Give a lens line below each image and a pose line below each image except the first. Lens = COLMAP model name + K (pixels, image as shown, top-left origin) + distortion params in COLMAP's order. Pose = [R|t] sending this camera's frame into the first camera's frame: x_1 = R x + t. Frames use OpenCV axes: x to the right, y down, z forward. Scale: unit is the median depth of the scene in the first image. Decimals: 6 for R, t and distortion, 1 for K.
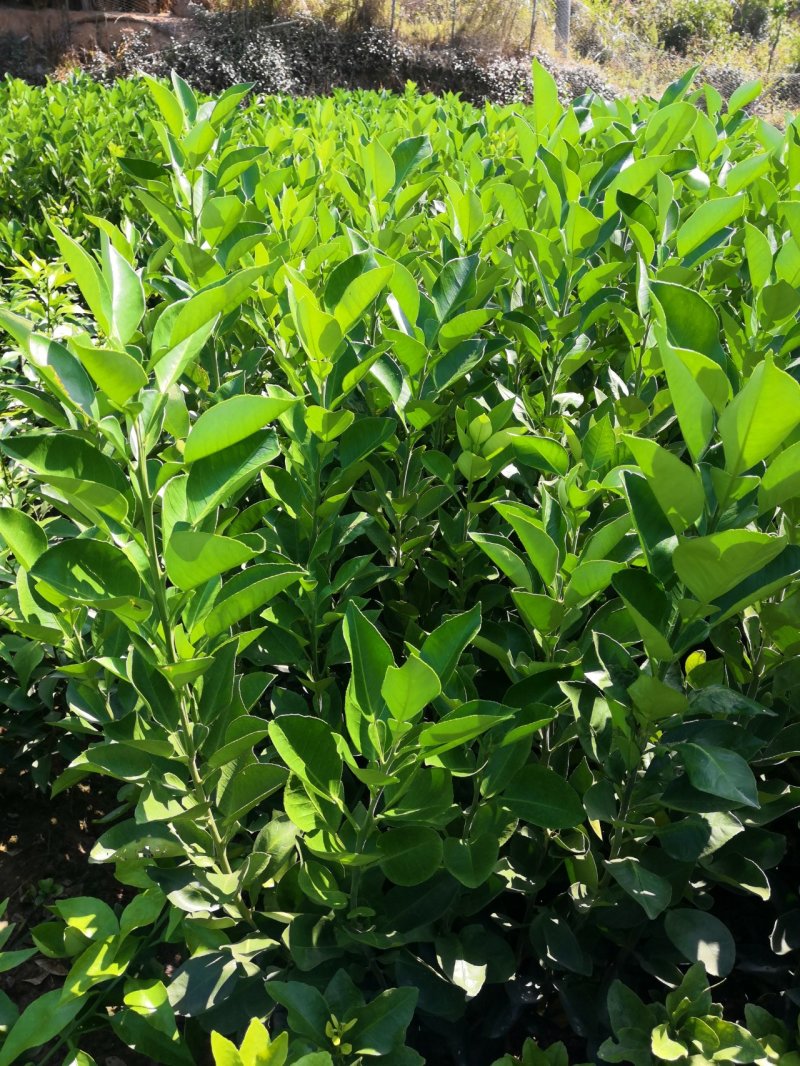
lens RADIAL K [[827.0, 0, 400.0], [0, 827.0, 533.0], [0, 0, 1]] dist [0.035135, -0.073119]
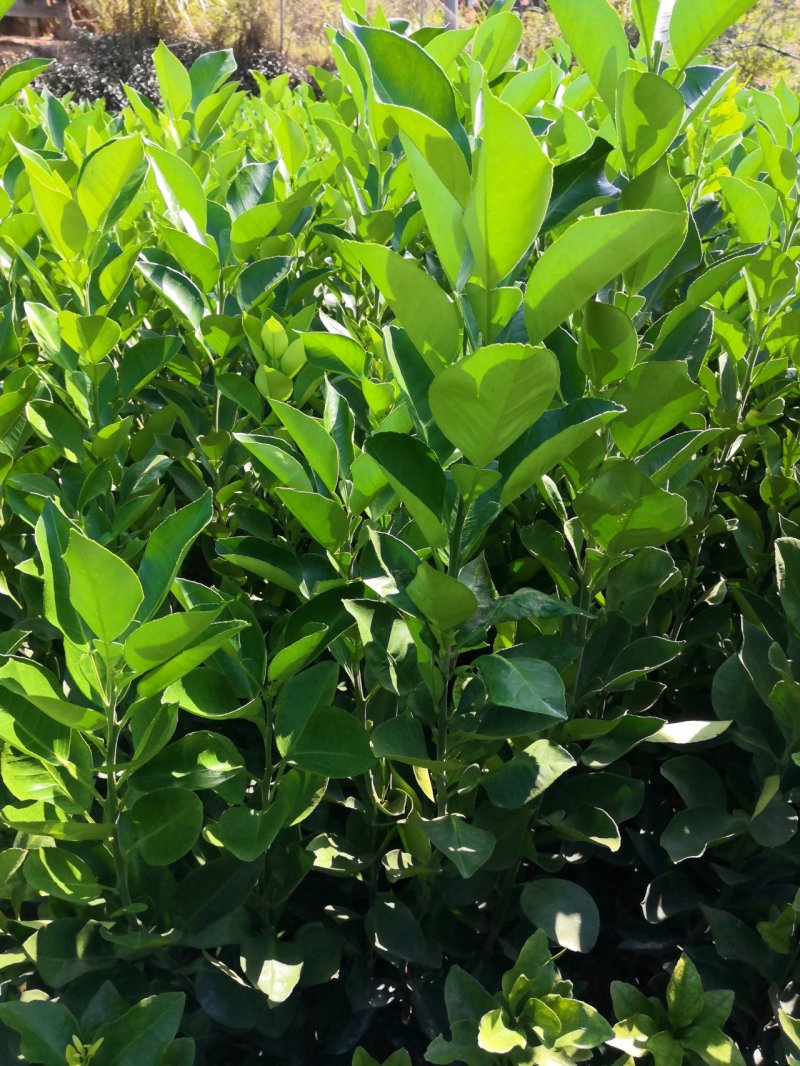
lens RADIAL K [[827.0, 0, 400.0], [0, 827.0, 533.0], [0, 0, 1]] dist [0.035135, -0.073119]
pose [[0.994797, -0.053770, 0.086527, 0.151432], [0.056657, 0.997904, -0.031263, 0.119419], [-0.084665, 0.036003, 0.995759, 0.143462]]
